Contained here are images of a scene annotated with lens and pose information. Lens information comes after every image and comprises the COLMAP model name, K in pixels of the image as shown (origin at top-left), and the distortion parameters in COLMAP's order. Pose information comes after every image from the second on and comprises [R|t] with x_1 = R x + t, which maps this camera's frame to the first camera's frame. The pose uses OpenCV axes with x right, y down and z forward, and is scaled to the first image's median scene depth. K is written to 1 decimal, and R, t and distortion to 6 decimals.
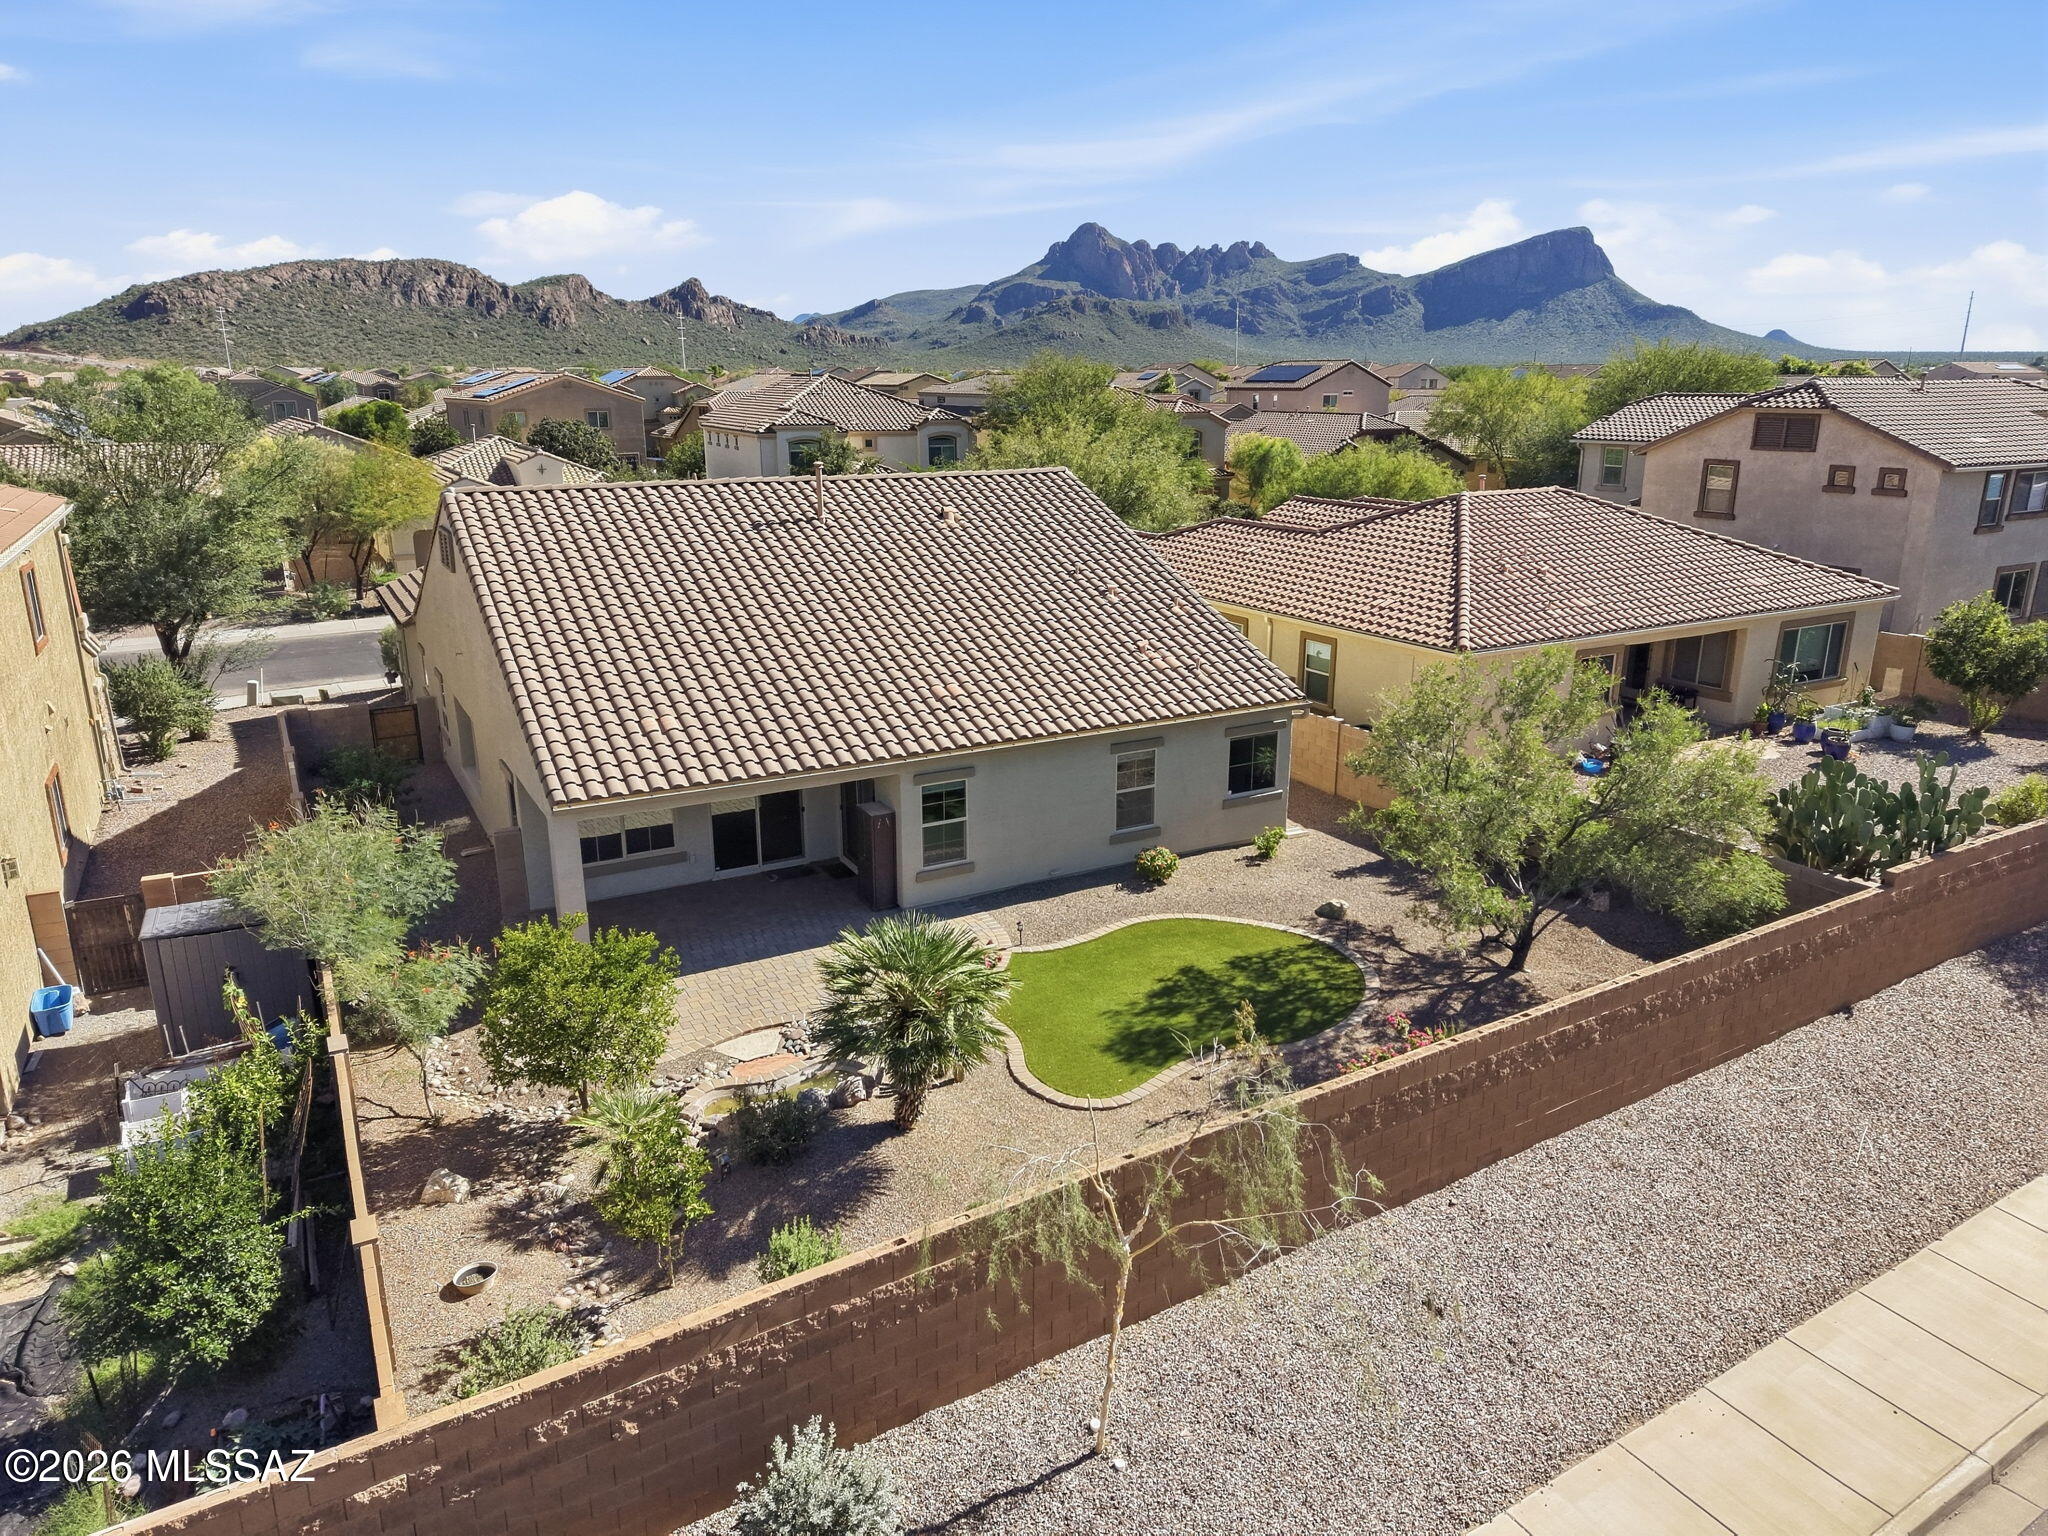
lens RADIAL K [[1389.0, 0, 1020.5], [0, 1389.0, 771.0], [0, 0, 1]] dist [0.028656, -0.025907]
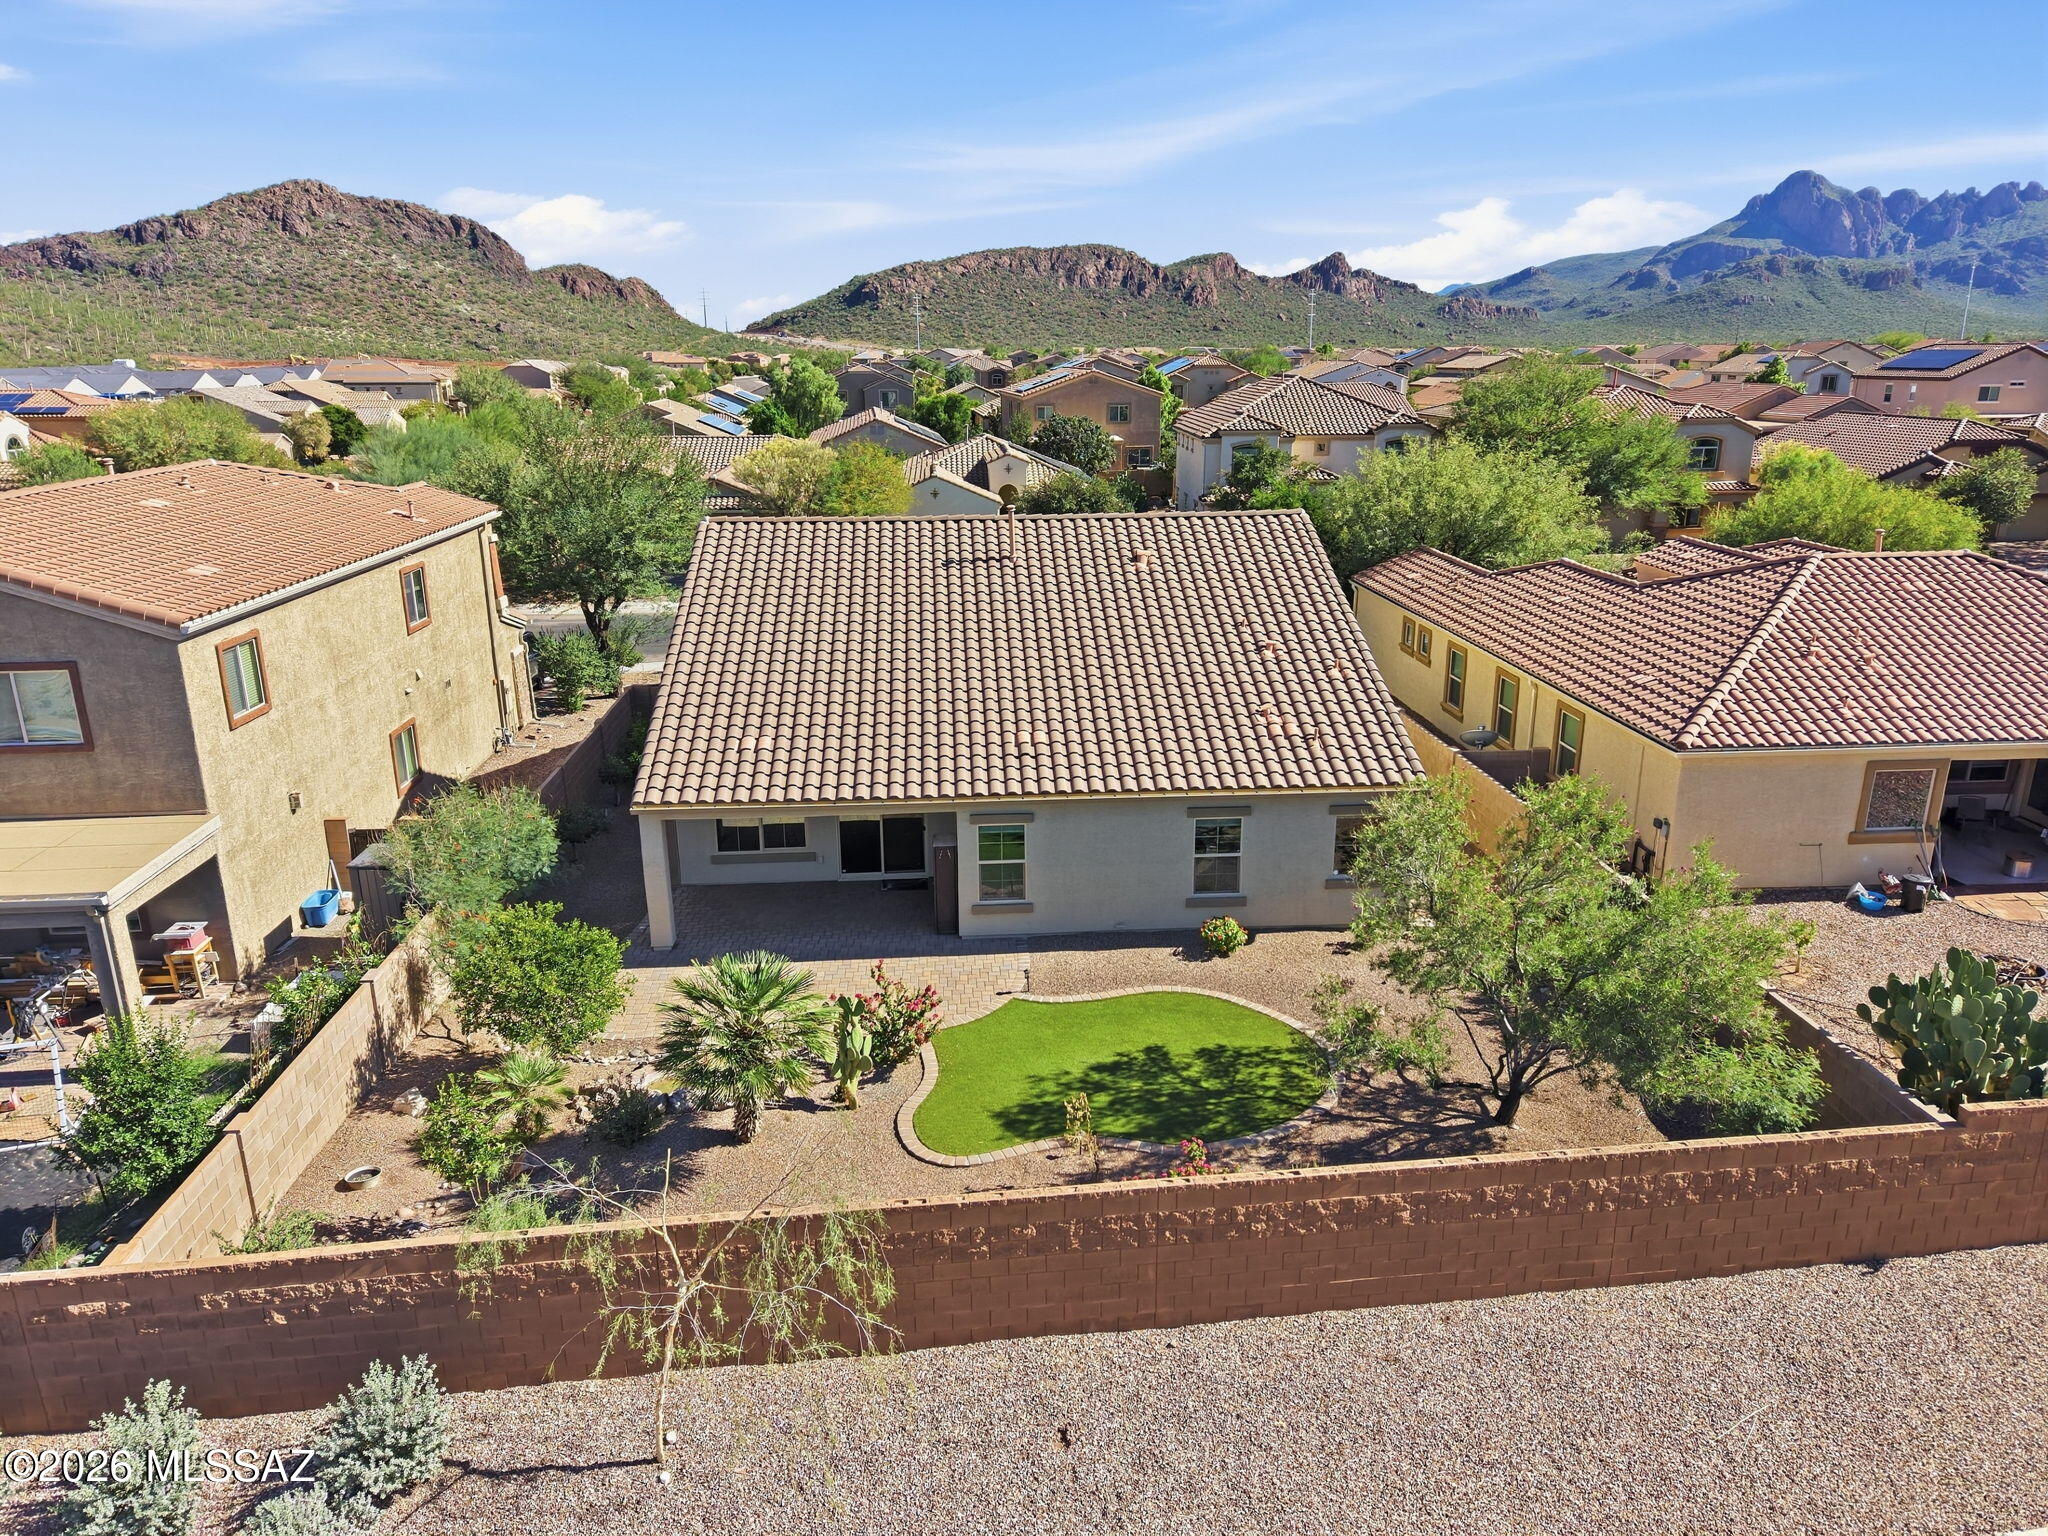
lens RADIAL K [[1389.0, 0, 1012.9], [0, 1389.0, 766.9], [0, 0, 1]] dist [0.028656, -0.025907]
pose [[0.902546, 0.119666, -0.413631, 0.301516], [-0.113078, 0.992761, 0.040475, -0.062500], [0.415481, 0.010242, 0.909544, 0.035615]]
